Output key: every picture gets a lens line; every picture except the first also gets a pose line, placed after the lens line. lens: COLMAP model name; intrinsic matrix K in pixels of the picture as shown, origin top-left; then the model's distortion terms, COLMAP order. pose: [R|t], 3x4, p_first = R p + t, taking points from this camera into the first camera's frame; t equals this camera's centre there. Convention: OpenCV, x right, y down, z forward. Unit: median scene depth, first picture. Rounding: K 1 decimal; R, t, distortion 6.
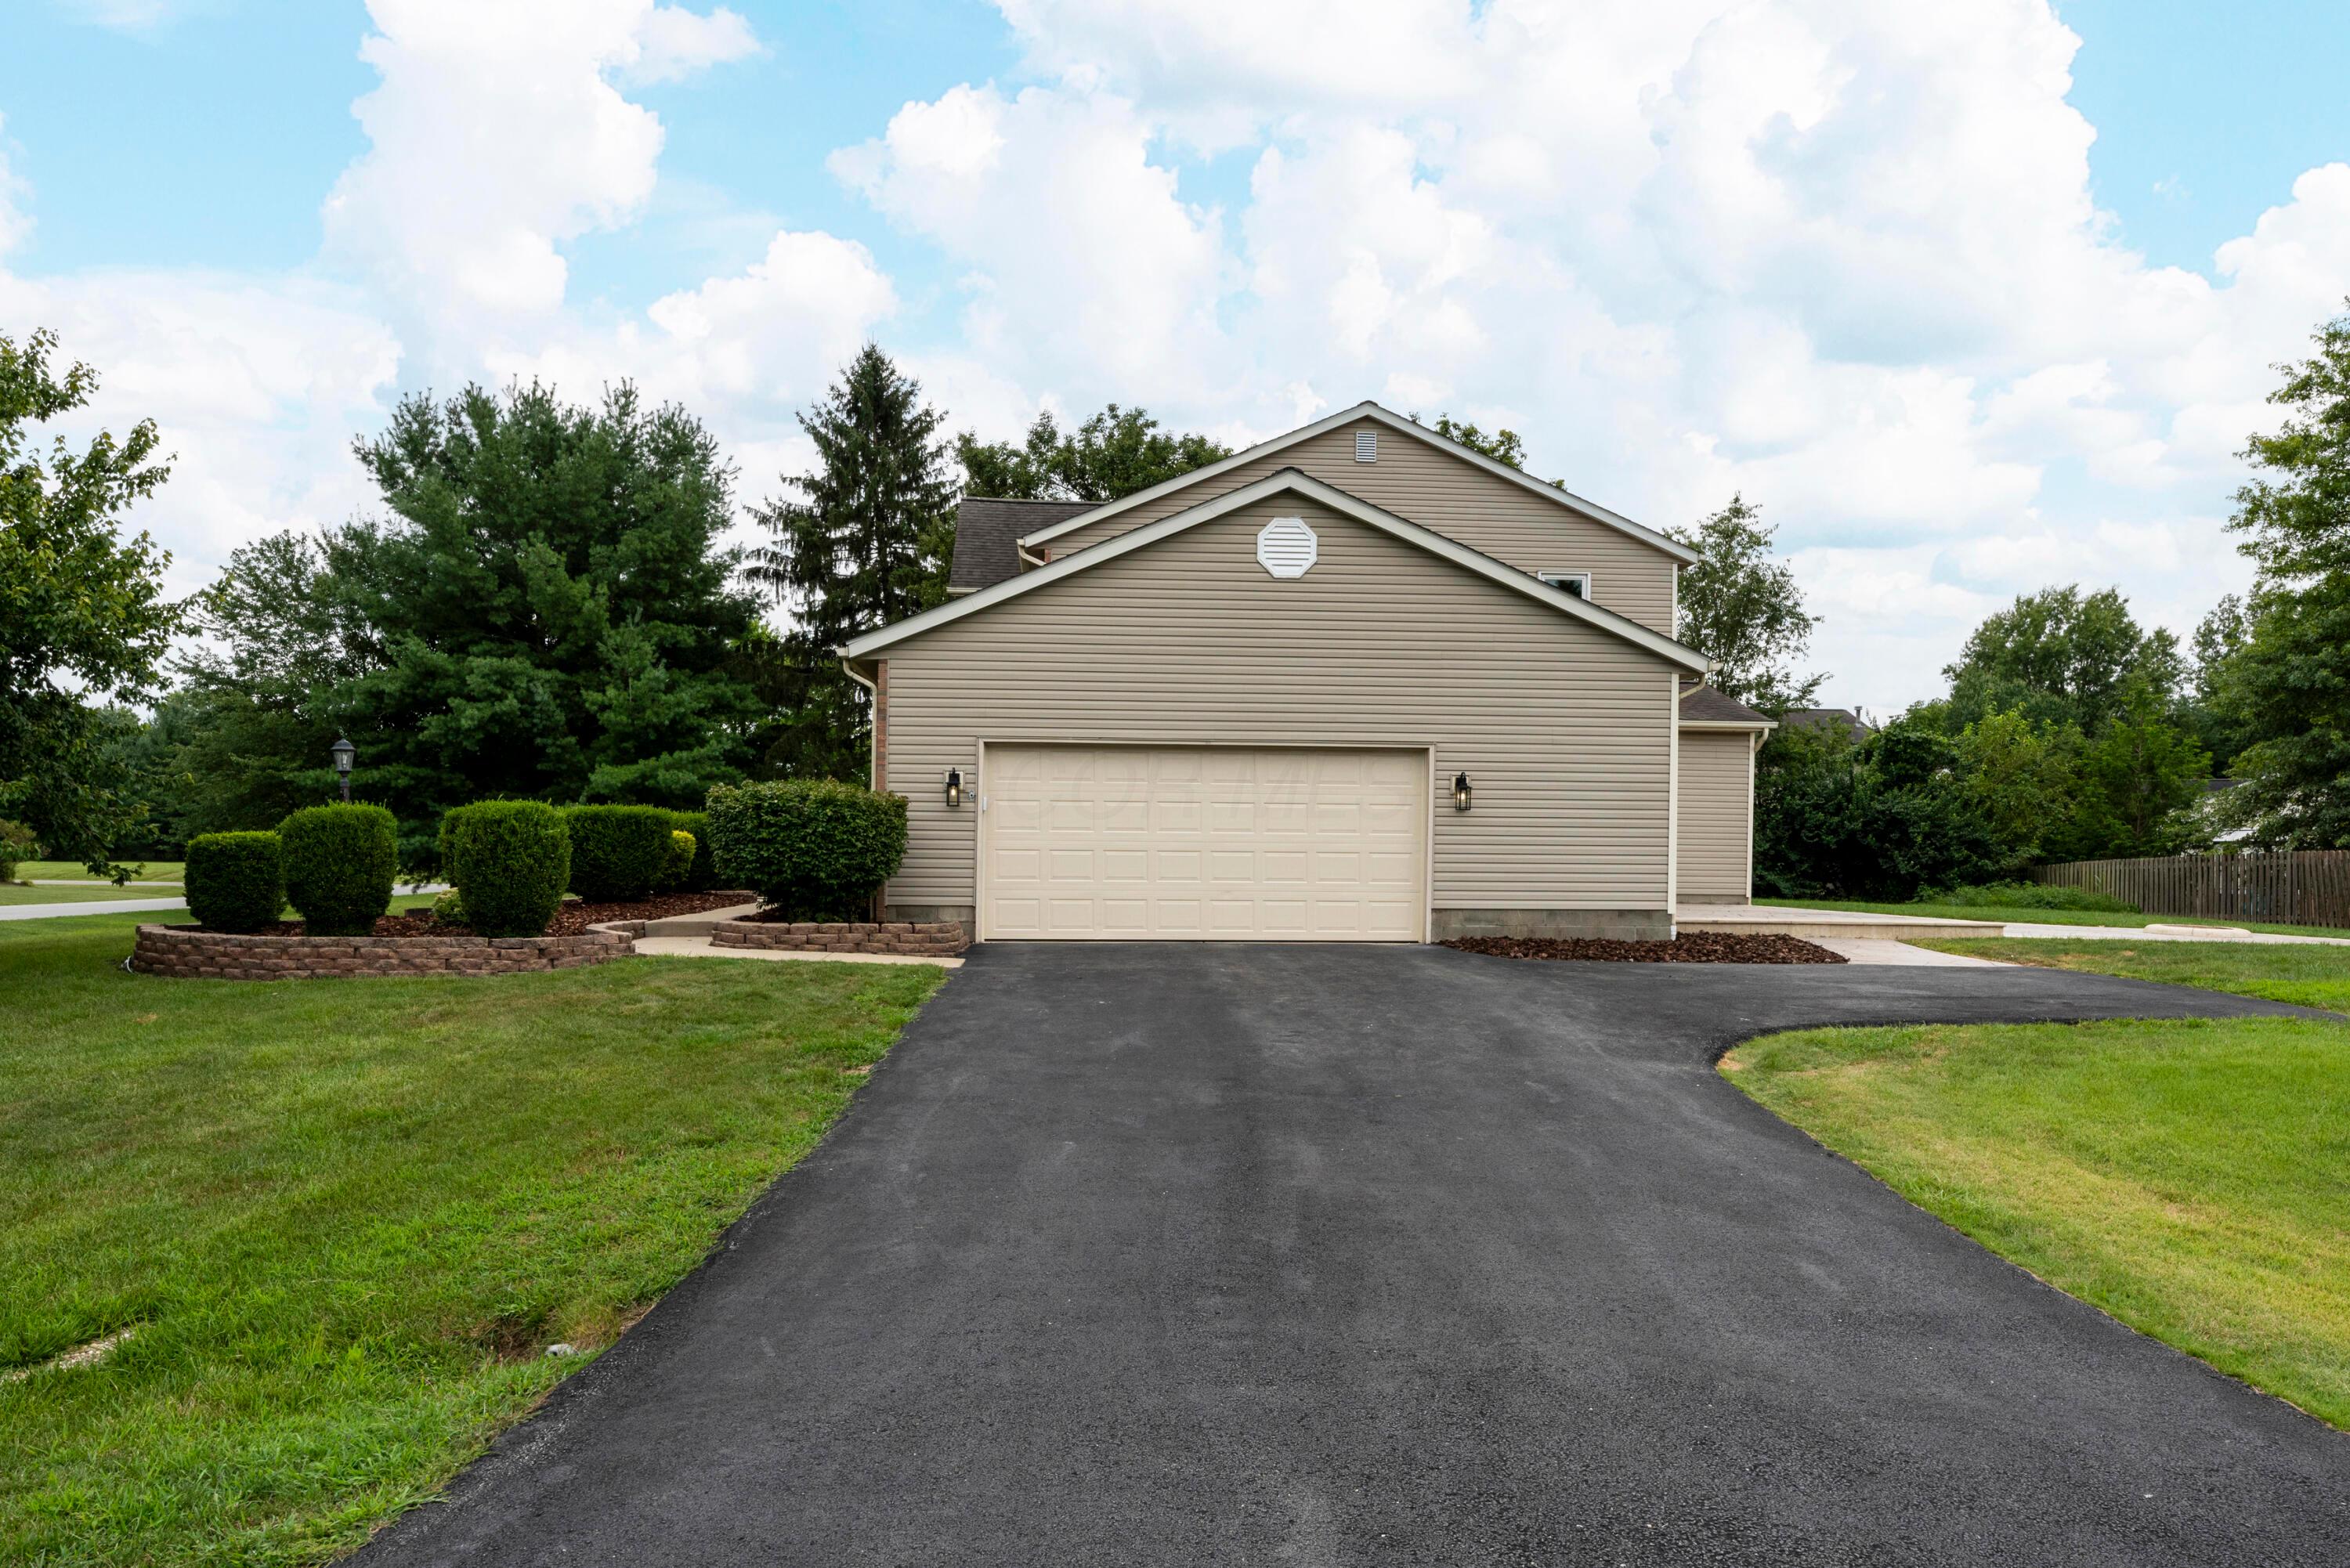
lens RADIAL K [[1466.4, 0, 1169.2], [0, 1466.4, 879.1], [0, 0, 1]] dist [-0.000953, 0.000440]
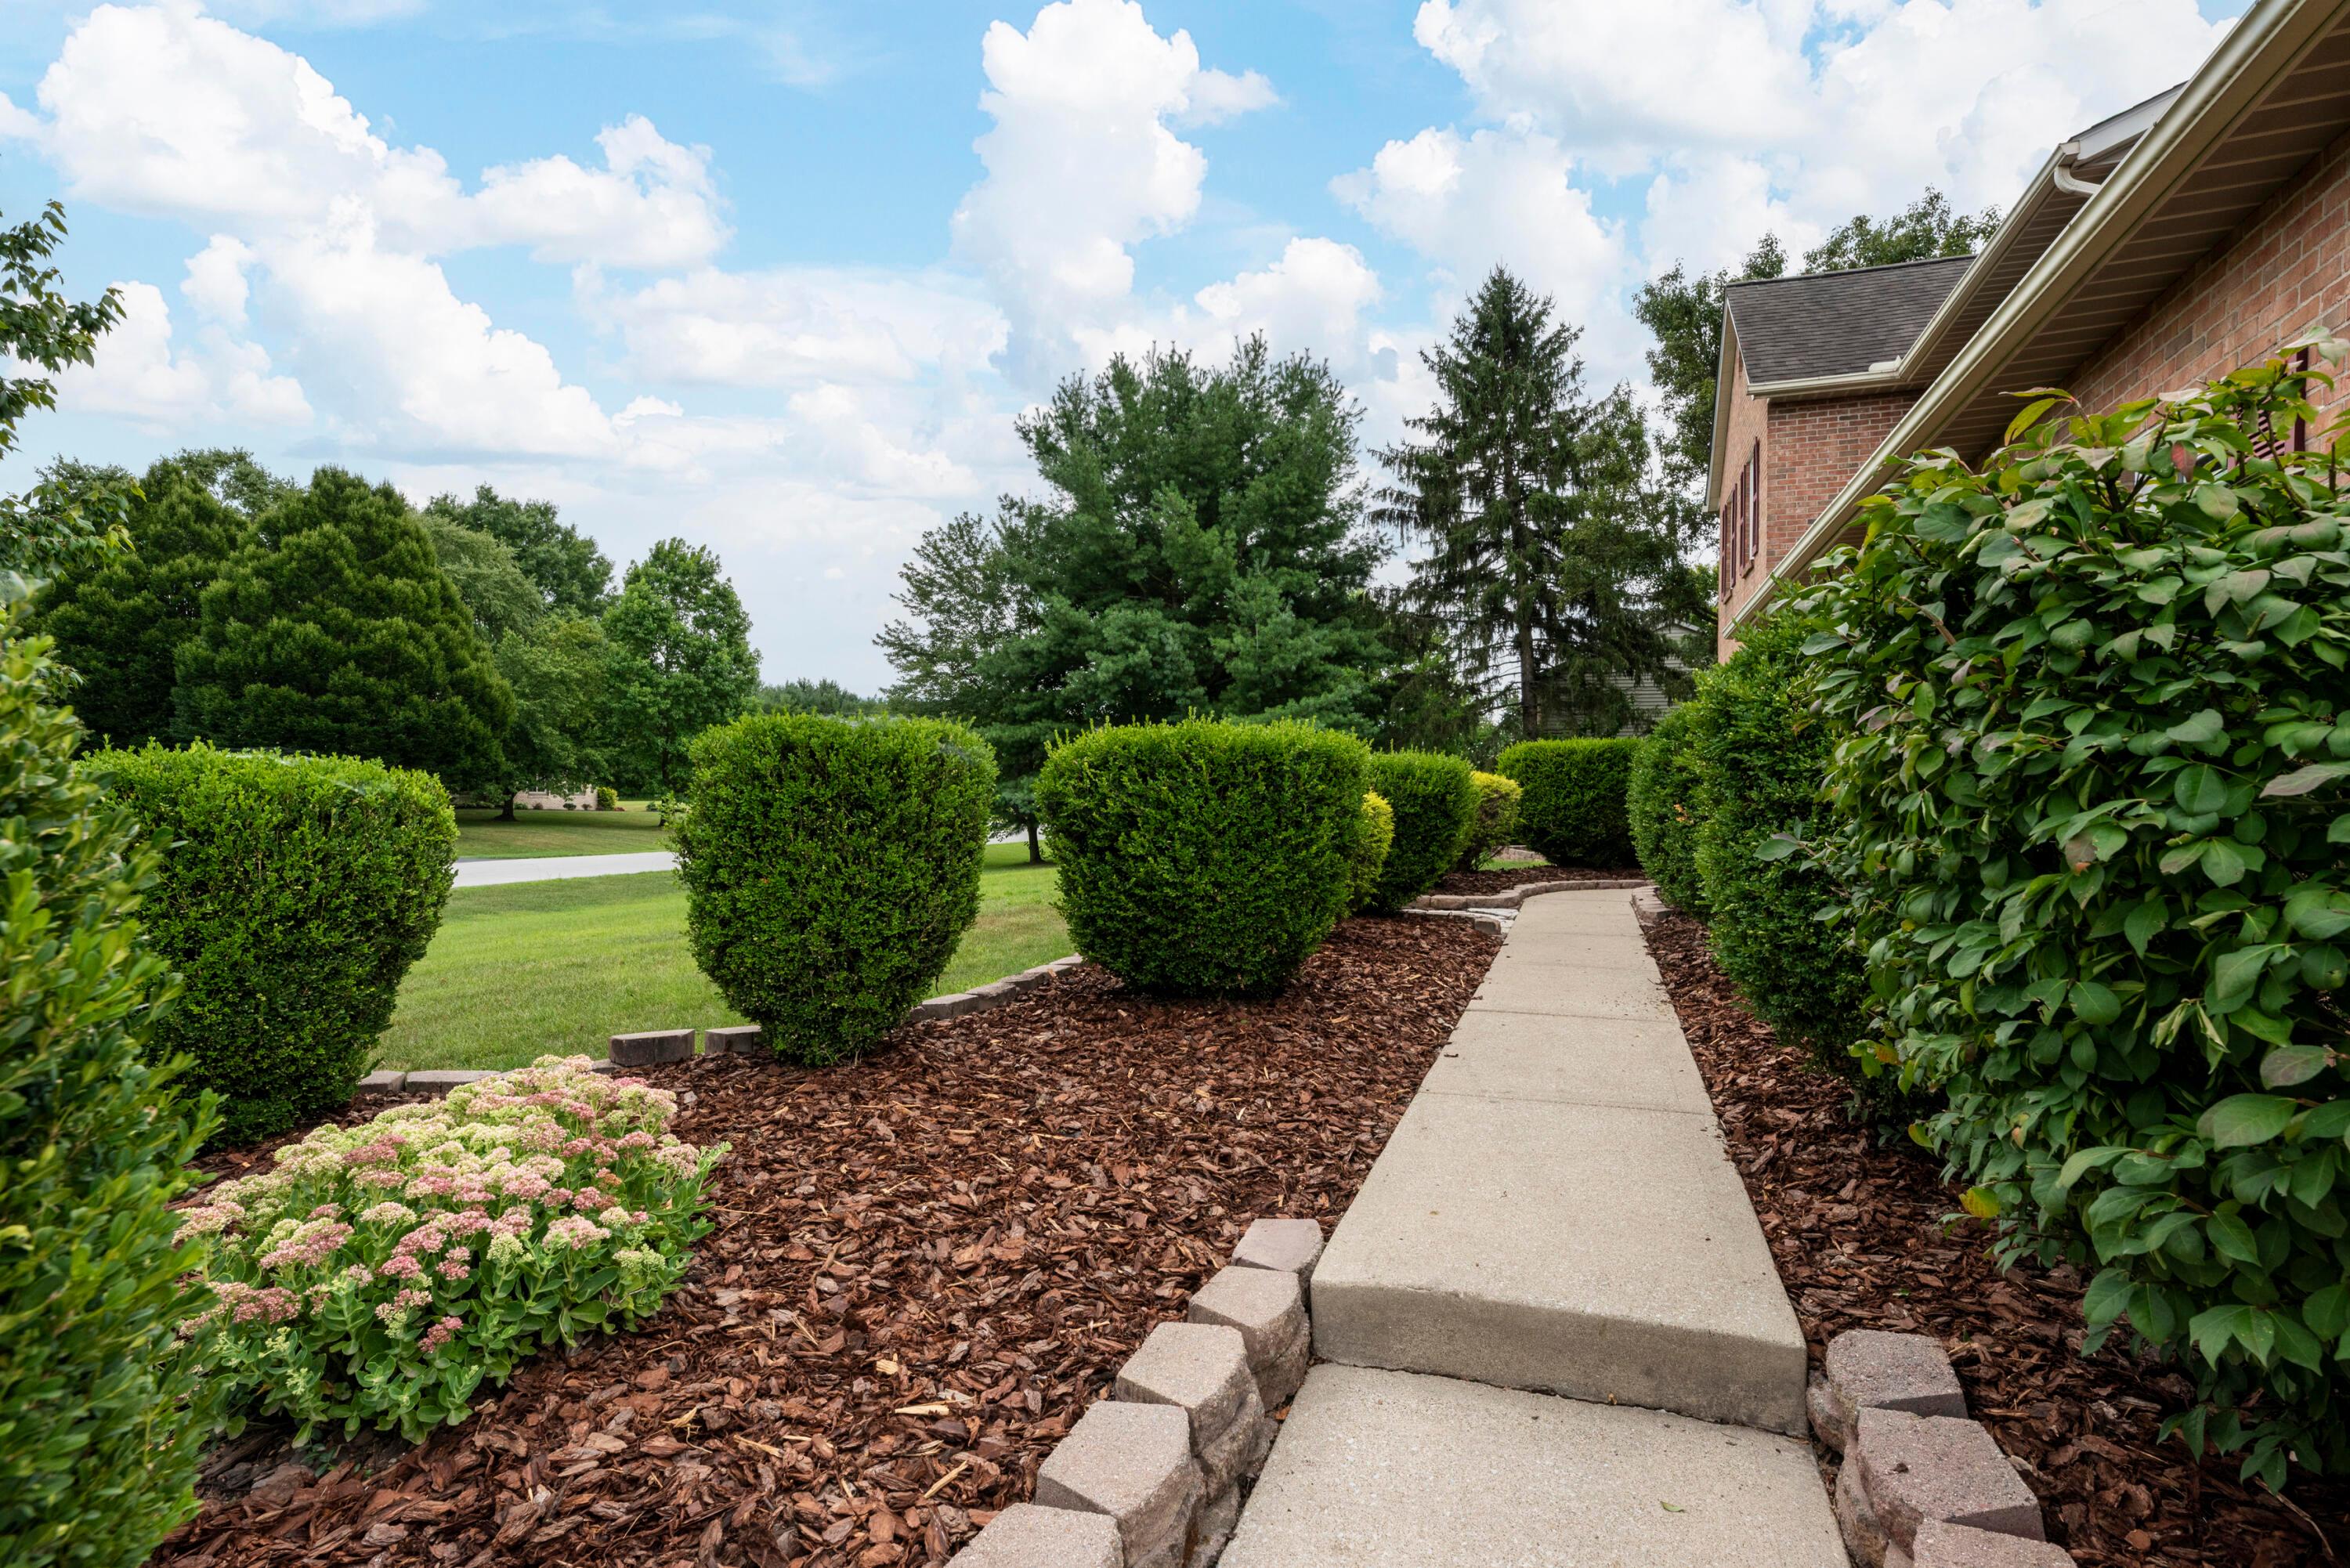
lens RADIAL K [[1182.4, 0, 1178.5], [0, 1182.4, 785.4], [0, 0, 1]] dist [-0.000400, -0.000100]
pose [[0.913775, -0.002507, -0.406214, -0.091329], [-0.009259, 0.999593, -0.026997, -0.009478], [0.406116, 0.028431, 0.913379, 0.249871]]
